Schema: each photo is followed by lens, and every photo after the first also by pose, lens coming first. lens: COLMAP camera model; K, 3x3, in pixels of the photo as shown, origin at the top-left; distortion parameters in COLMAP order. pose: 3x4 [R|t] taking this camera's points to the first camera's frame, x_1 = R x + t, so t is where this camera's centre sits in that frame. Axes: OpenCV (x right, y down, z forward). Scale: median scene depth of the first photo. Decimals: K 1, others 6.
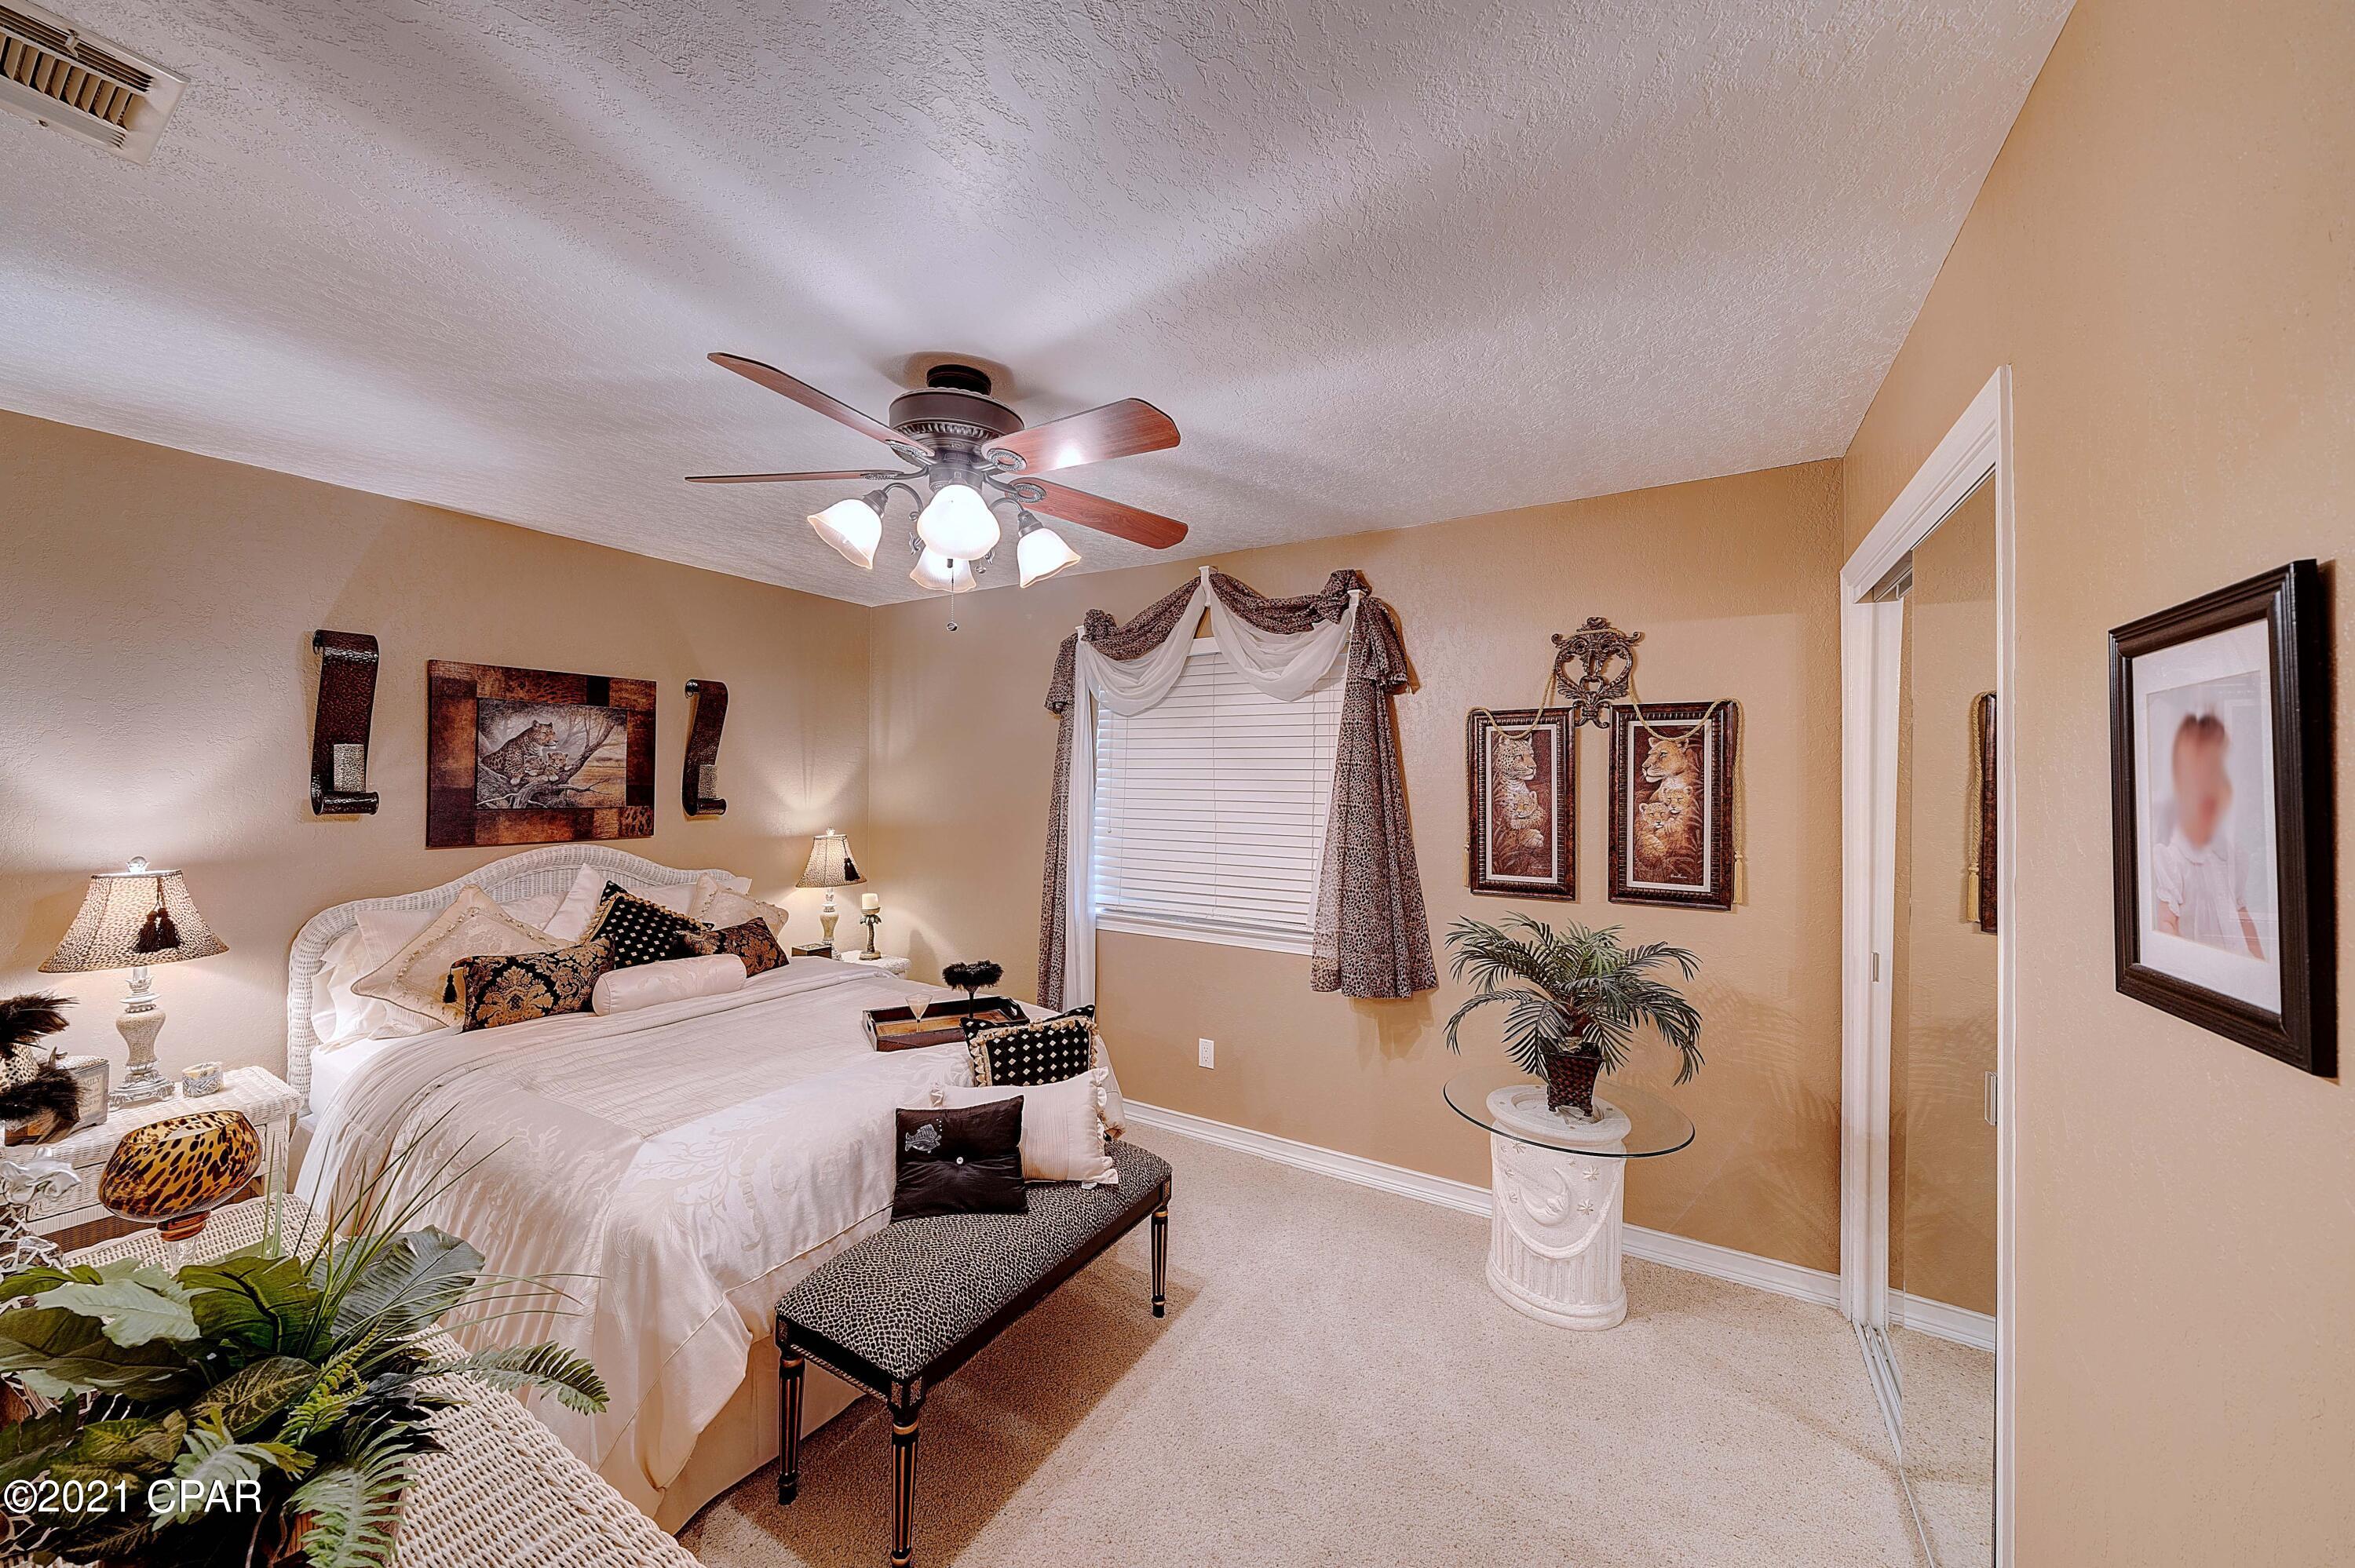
lens RADIAL K [[810.8, 0, 1166.4], [0, 810.8, 788.1], [0, 0, 1]] dist [-0.002948, 0.000030]
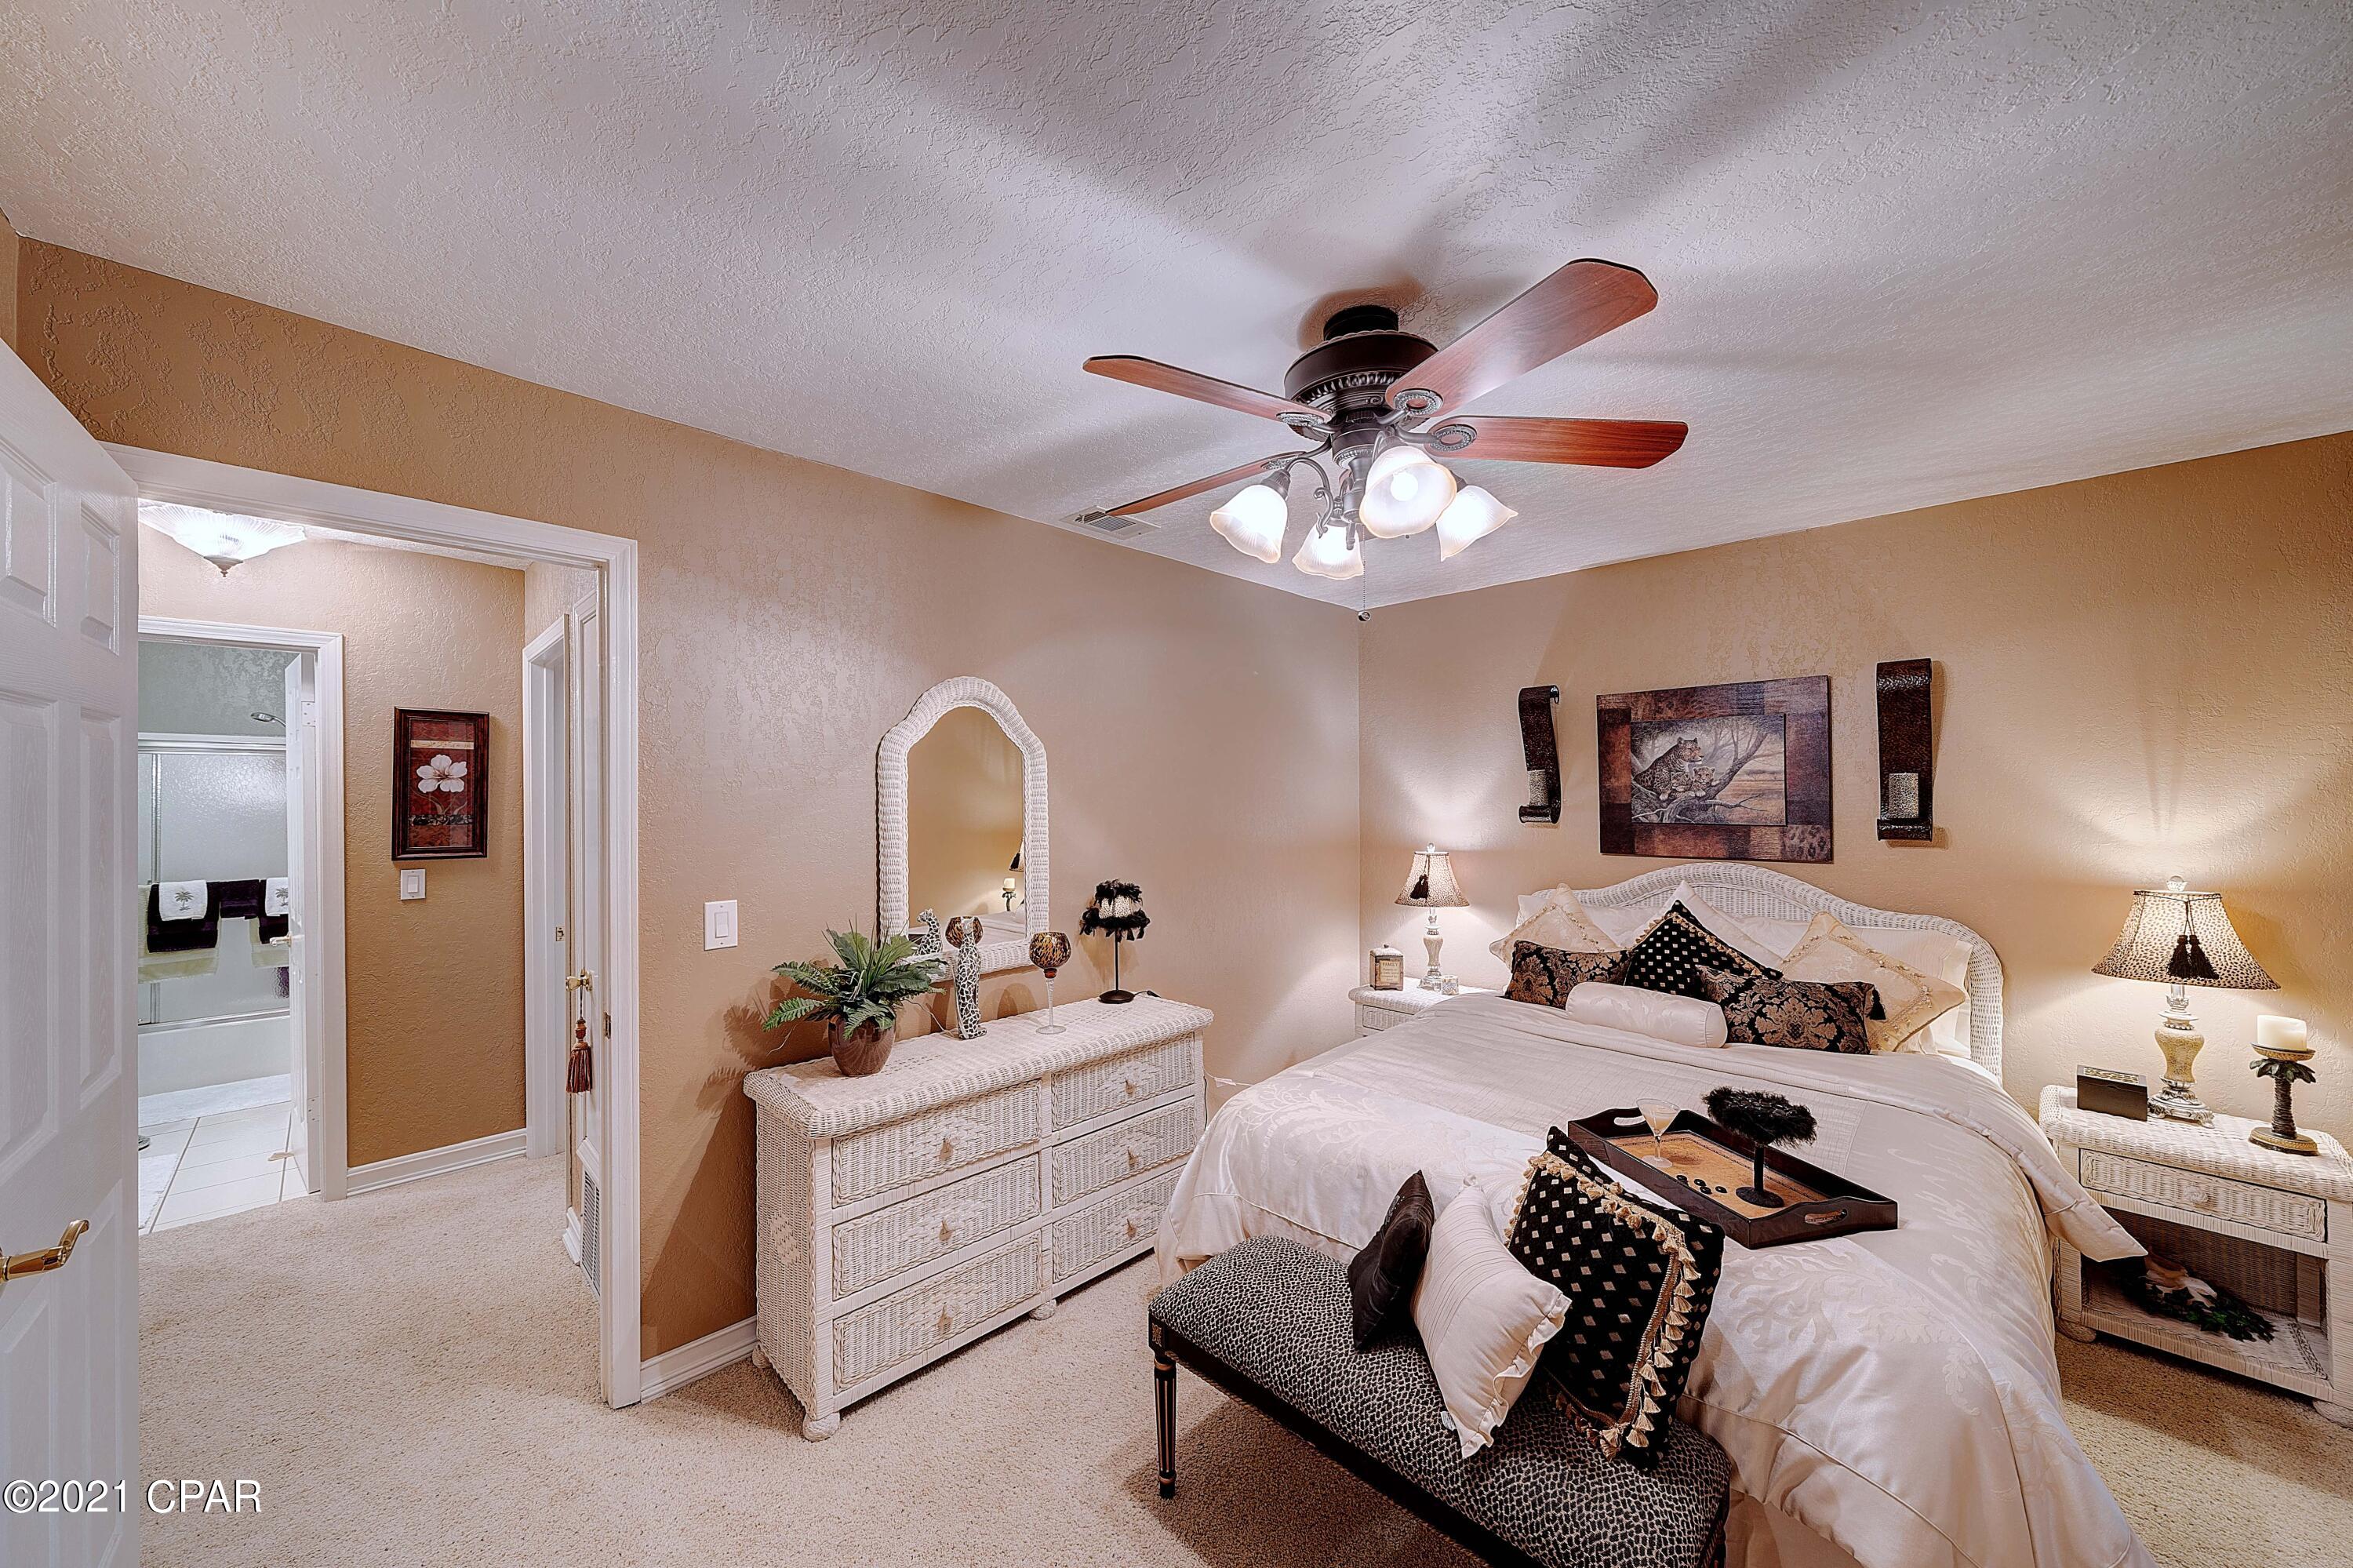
lens RADIAL K [[837.2, 0, 1174.7], [0, 837.2, 803.9], [0, 0, 1]] dist [-0.000984, 0.000004]
pose [[-0.227891, 0.001814, -0.973685, 0.403854], [-0.003708, 0.999989, 0.002730, -0.000288], [0.973680, 0.004232, -0.227882, 0.630175]]
